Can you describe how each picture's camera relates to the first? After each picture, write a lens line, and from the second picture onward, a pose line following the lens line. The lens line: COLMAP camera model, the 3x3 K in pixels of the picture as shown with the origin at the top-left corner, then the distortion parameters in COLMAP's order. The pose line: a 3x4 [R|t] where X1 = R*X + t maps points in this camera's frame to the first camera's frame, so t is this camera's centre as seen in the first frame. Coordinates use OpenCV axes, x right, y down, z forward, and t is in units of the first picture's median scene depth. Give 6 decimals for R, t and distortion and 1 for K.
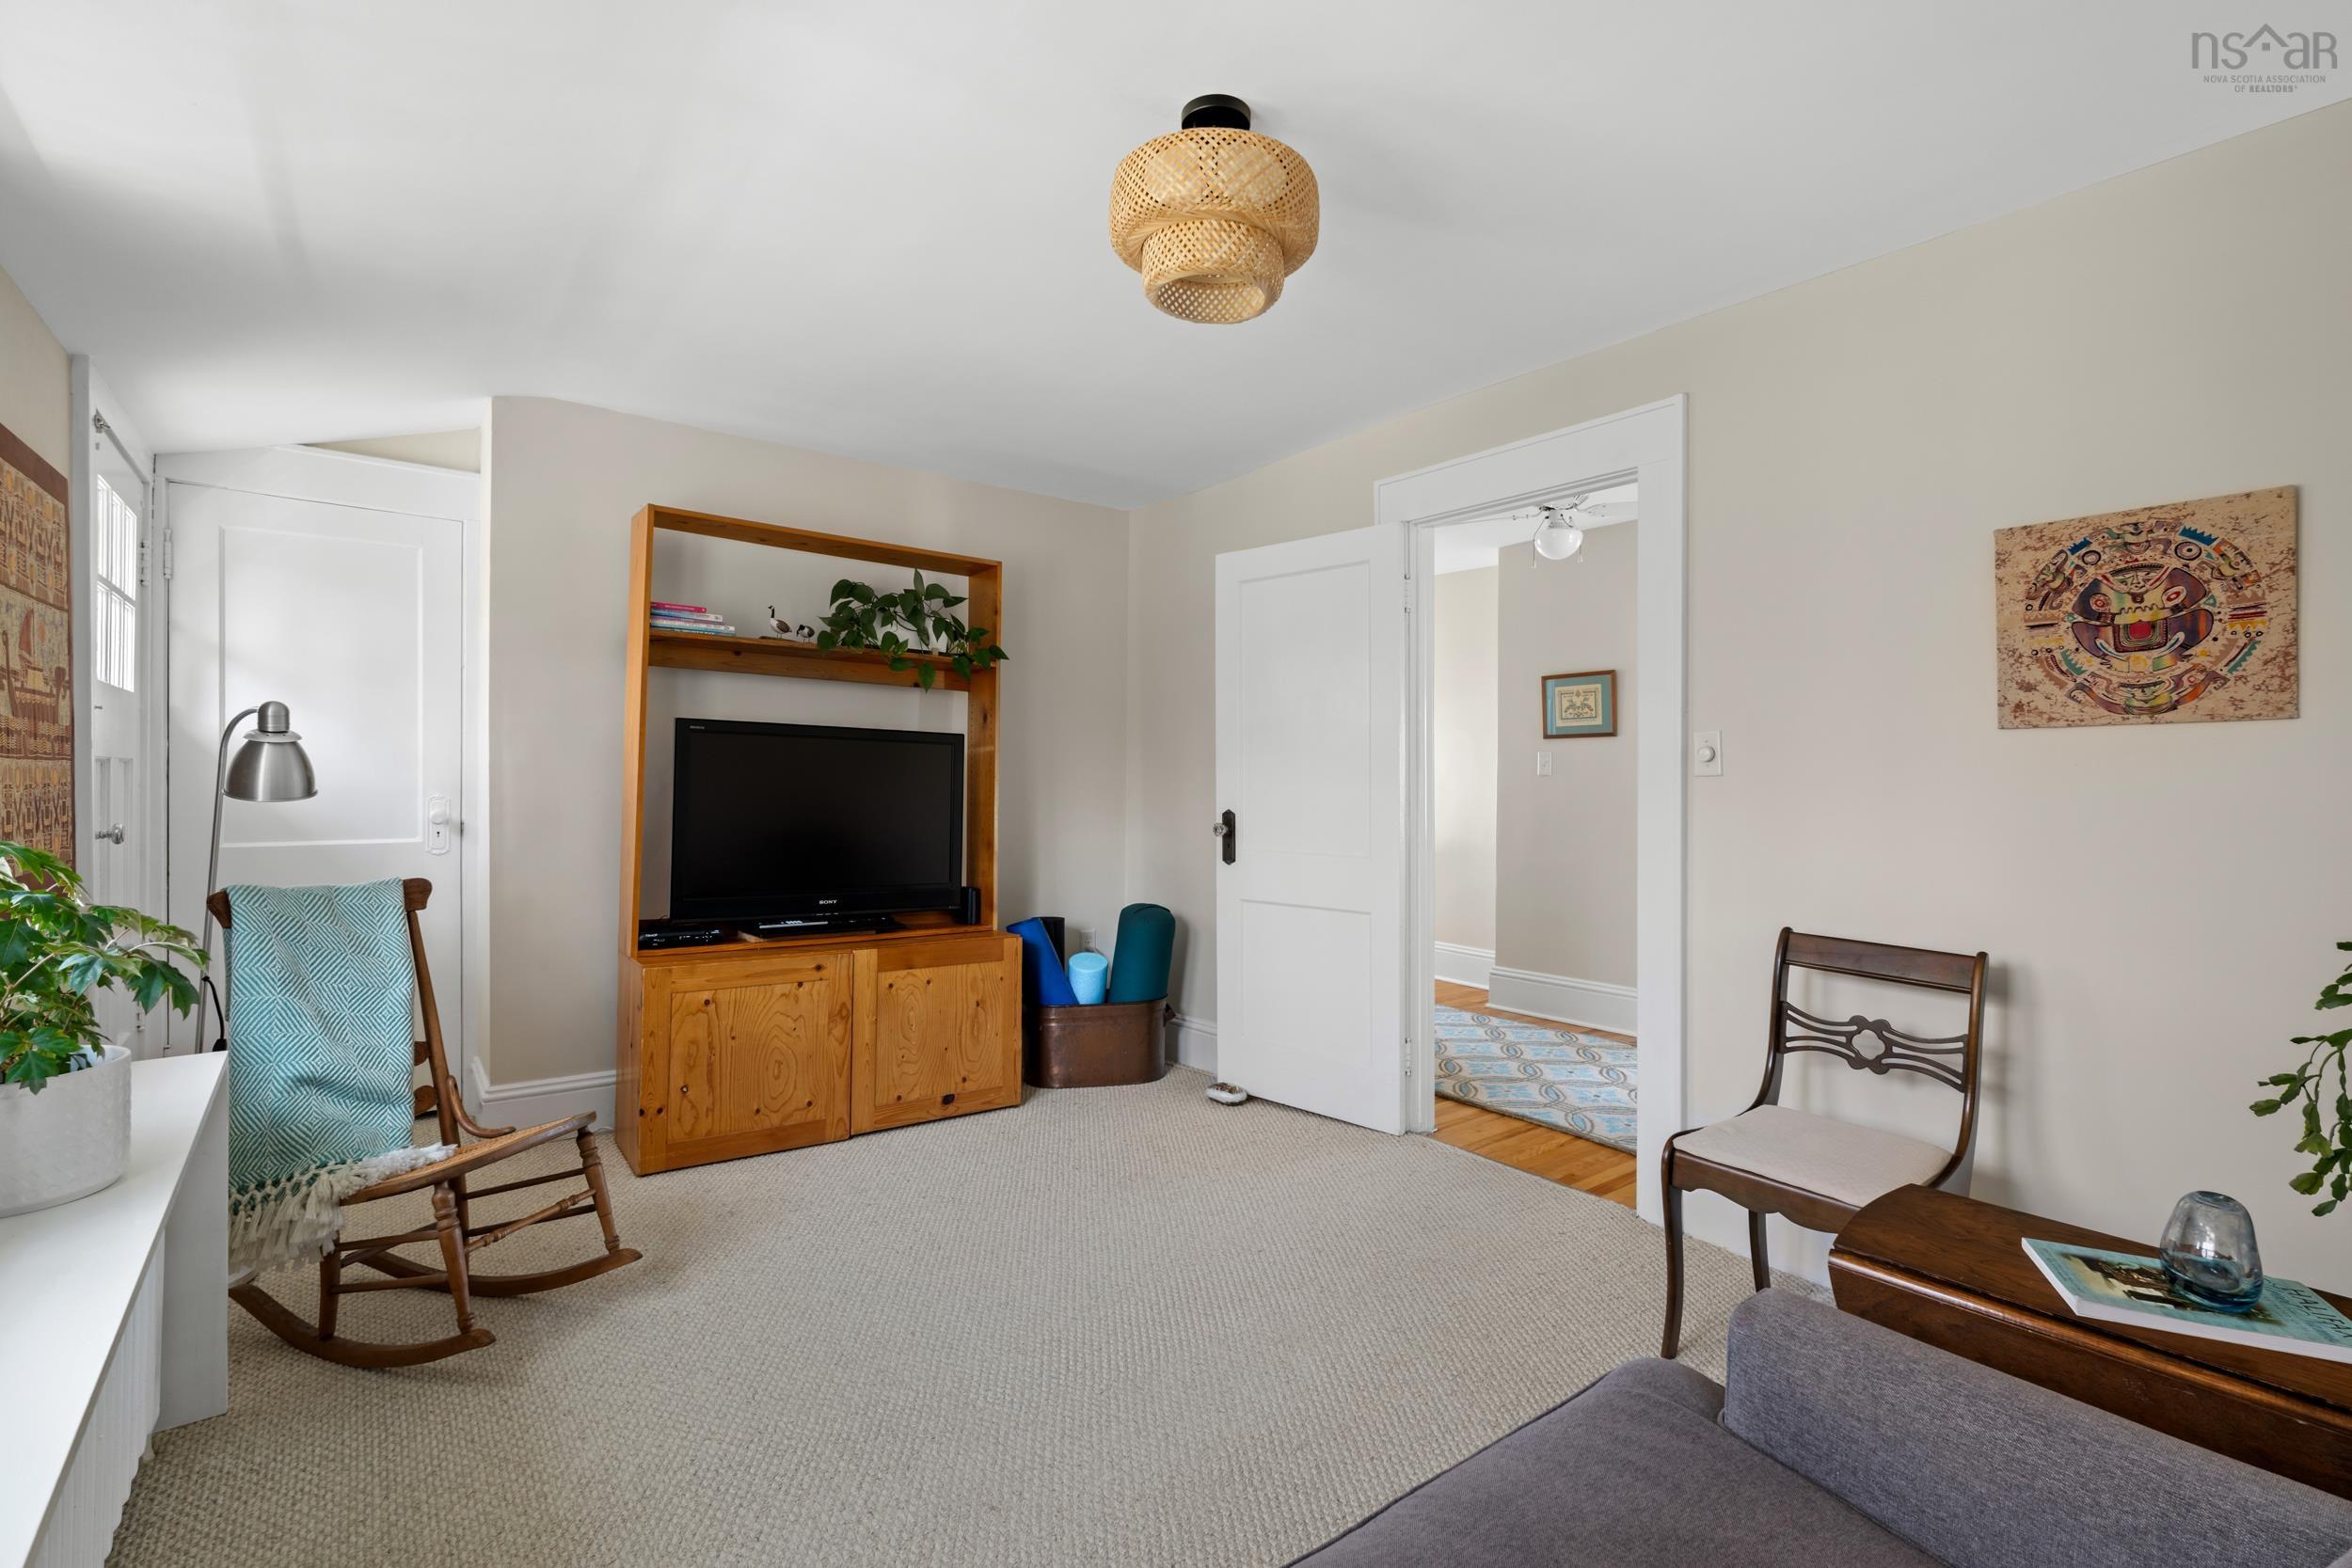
lens RADIAL K [[1065.9, 0, 1178.8], [0, 1065.9, 773.2], [0, 0, 1]] dist [0.001440, -0.000721]
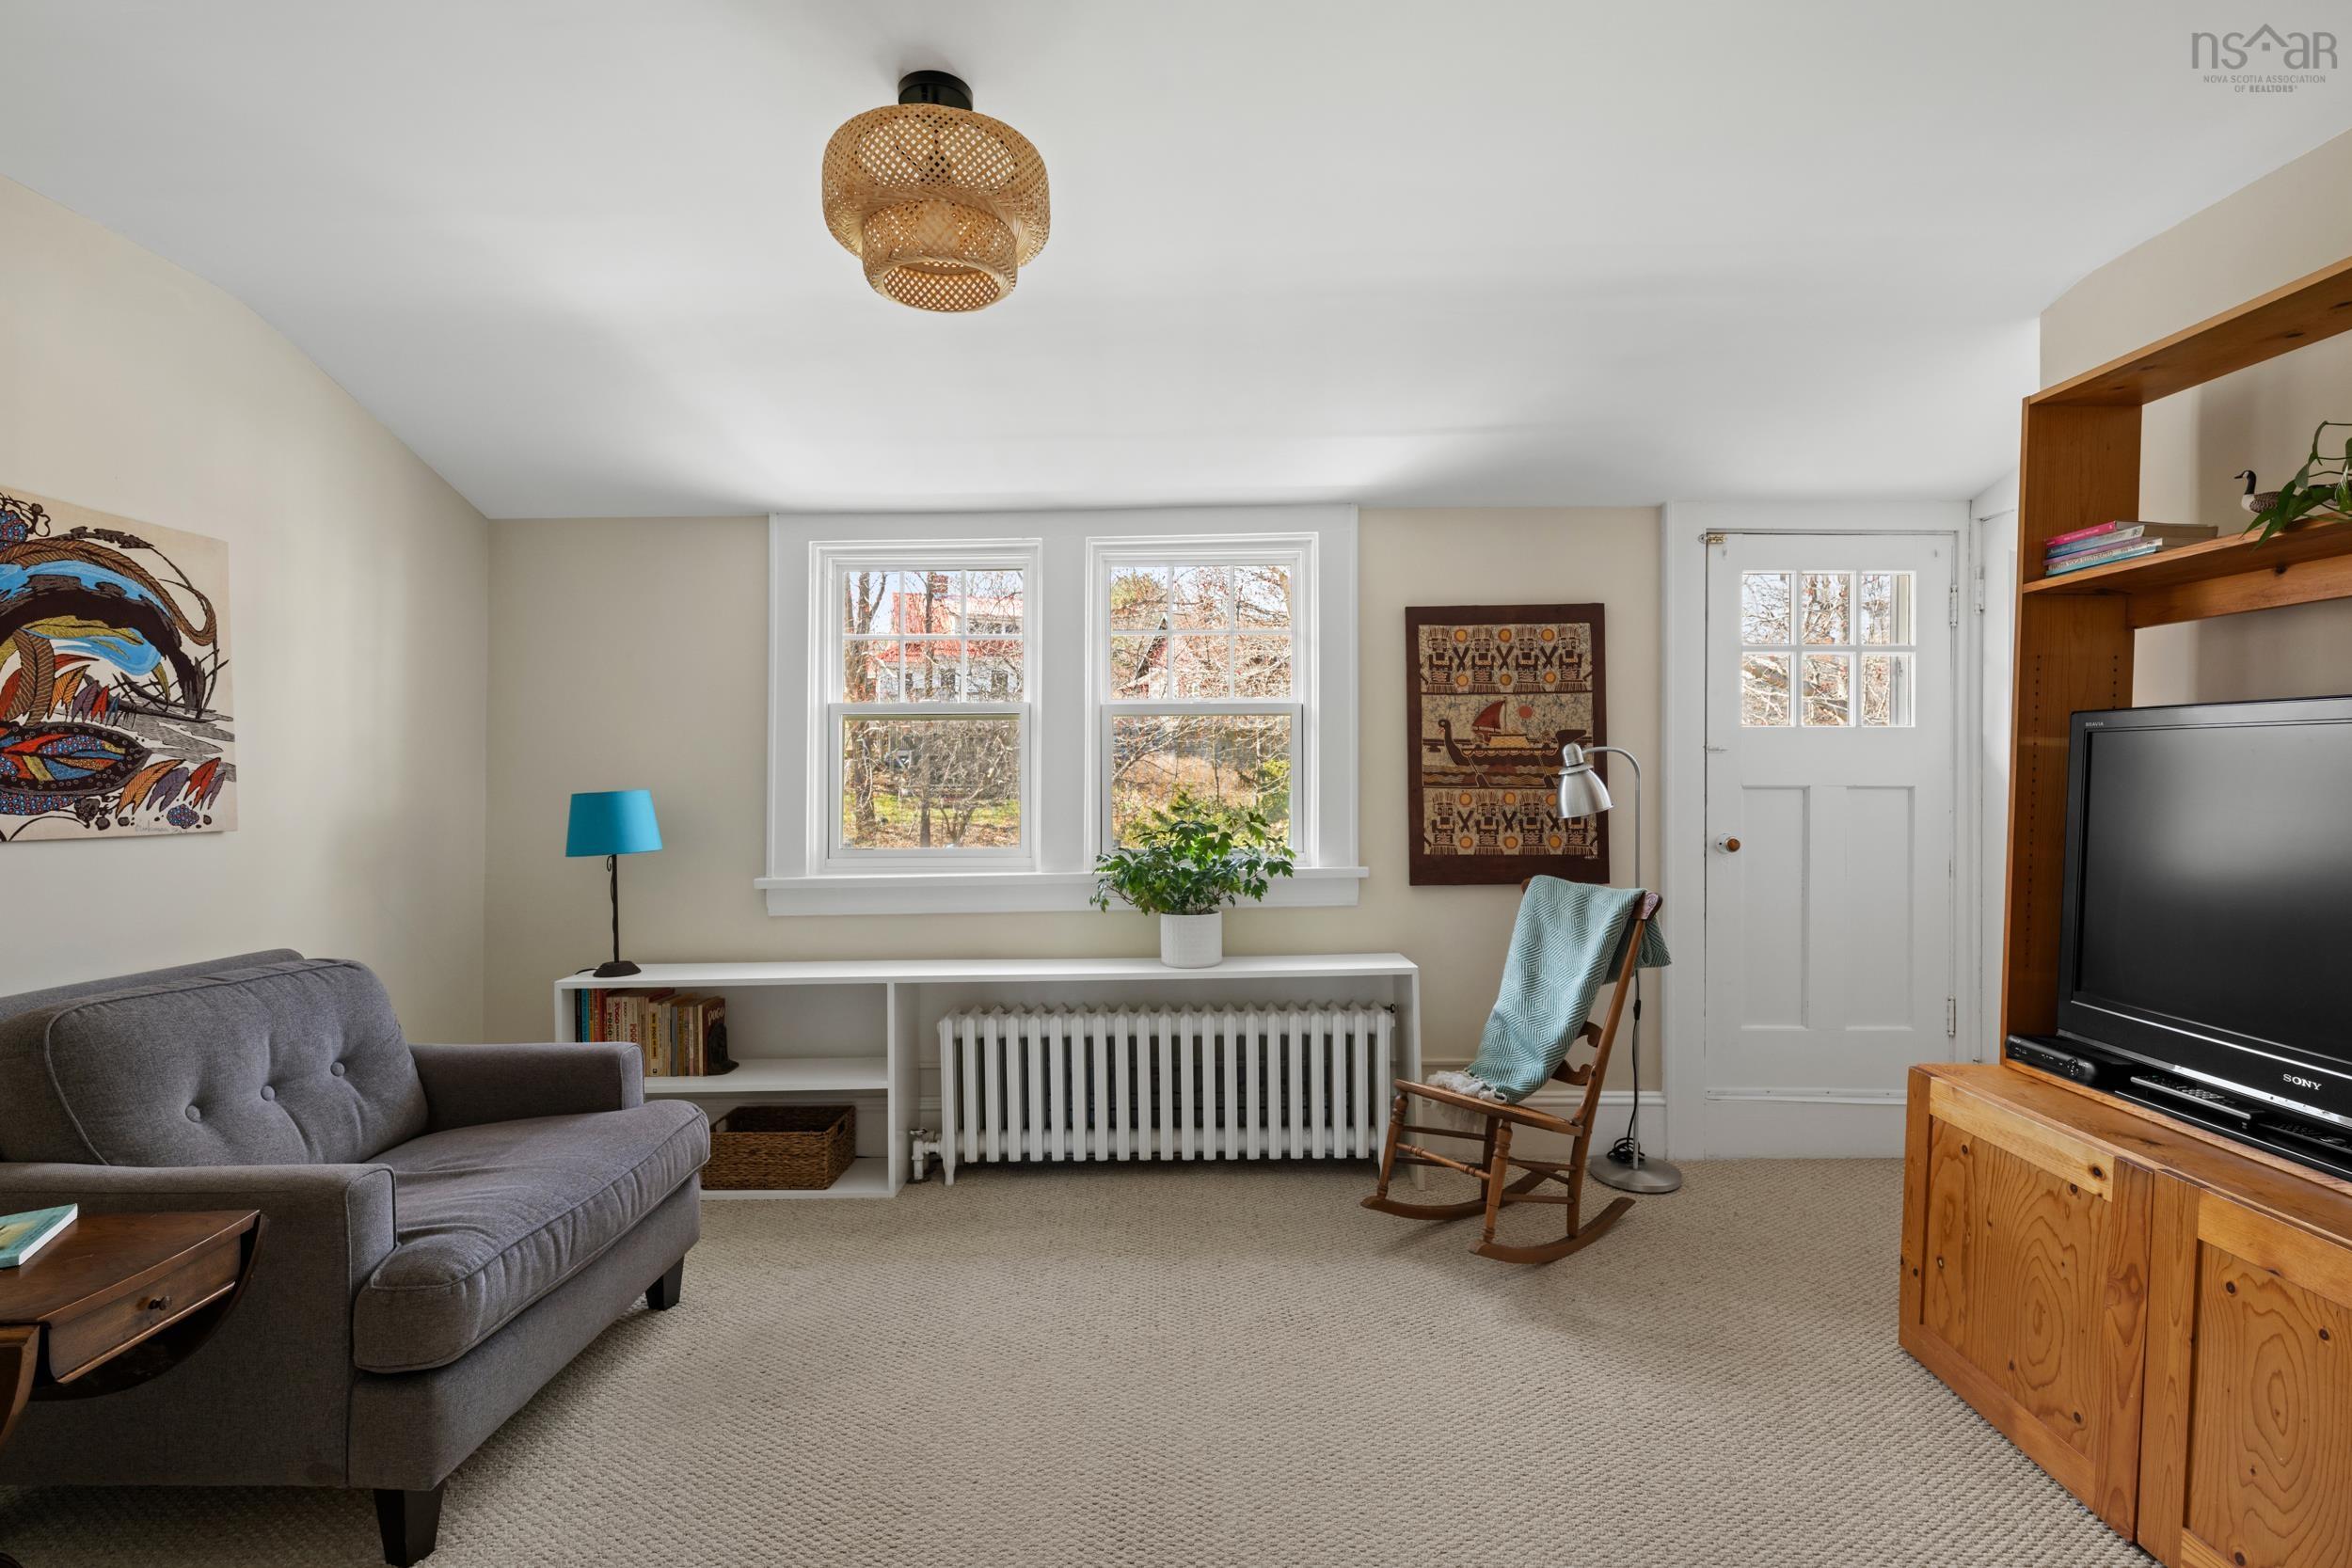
lens RADIAL K [[1097.7, 0, 1183.0], [0, 1097.7, 789.9], [0, 0, 1]] dist [-0.002199, -0.000065]
pose [[-0.614839, -0.007692, -0.788615, 0.384669], [-0.005465, 0.999970, -0.005493, 0.000680], [0.788634, 0.000932, -0.614863, 1.033903]]
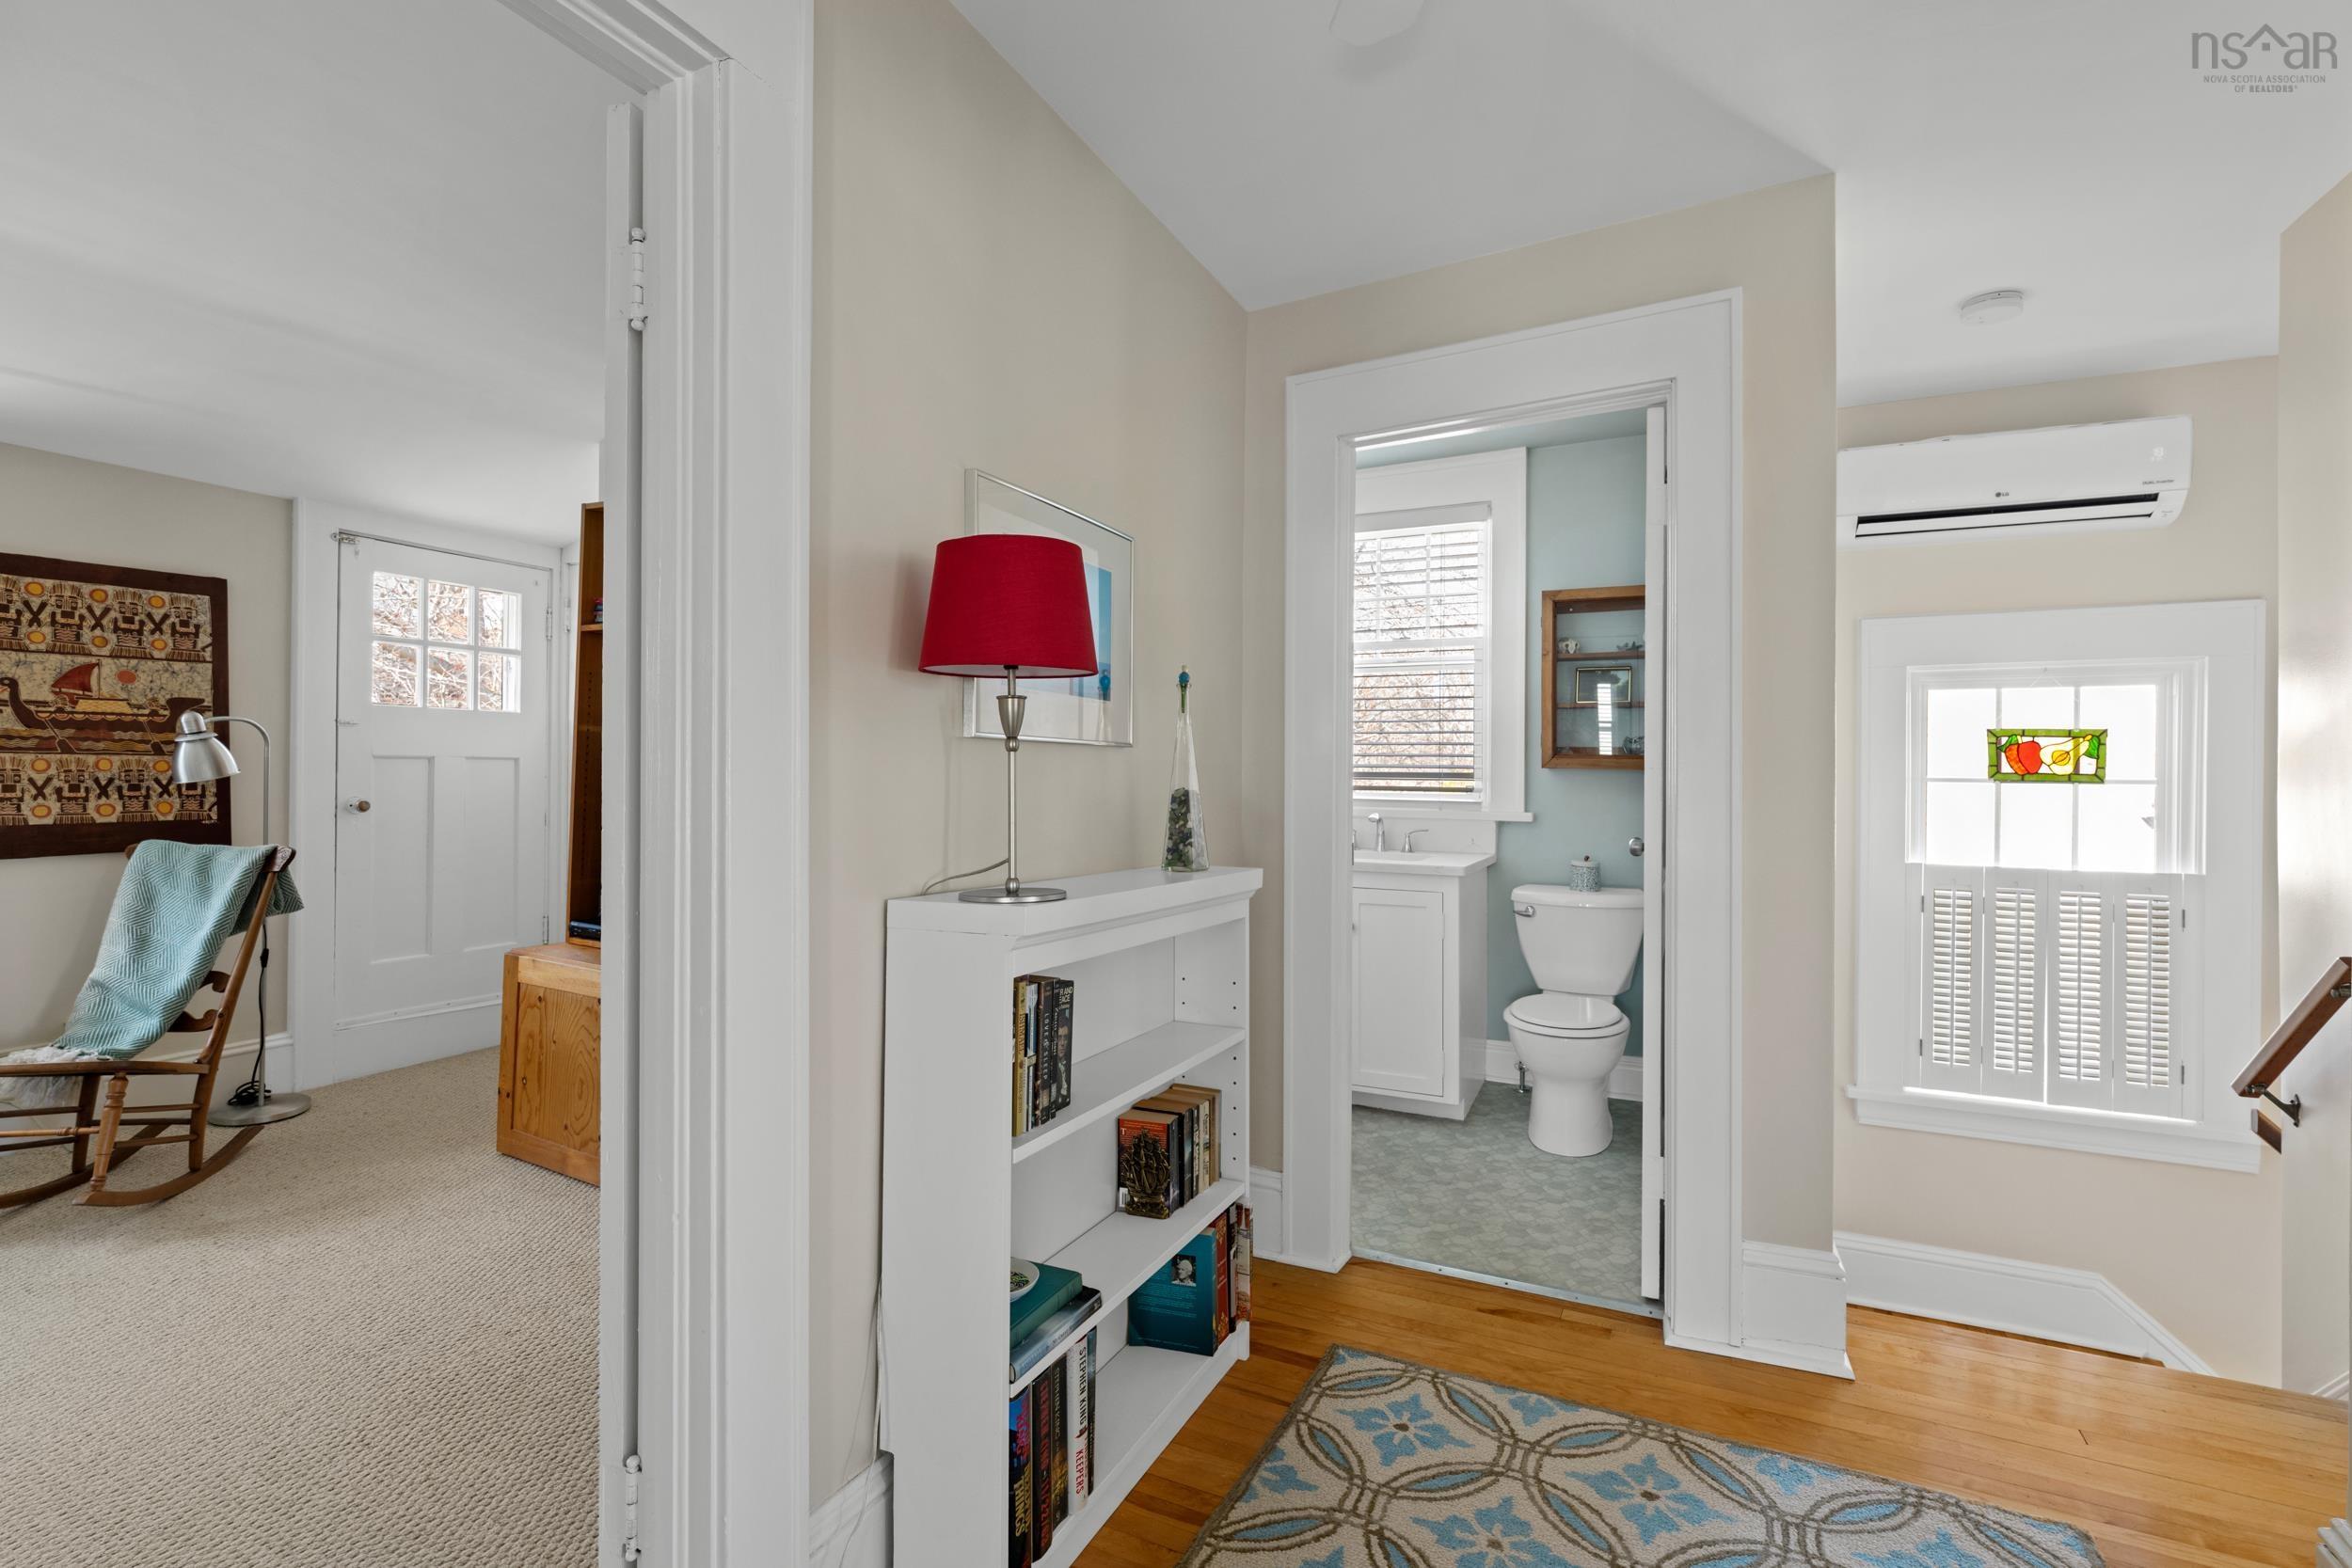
lens RADIAL K [[1065.9, 0, 1180.5], [0, 1065.9, 772.6], [0, 0, 1]] dist [0.001440, -0.000721]
pose [[0.445676, -0.002857, -0.895190, 0.697577], [-0.004569, 0.999975, -0.005466, 0.009689], [0.895182, 0.006526, 0.445652, 1.087600]]
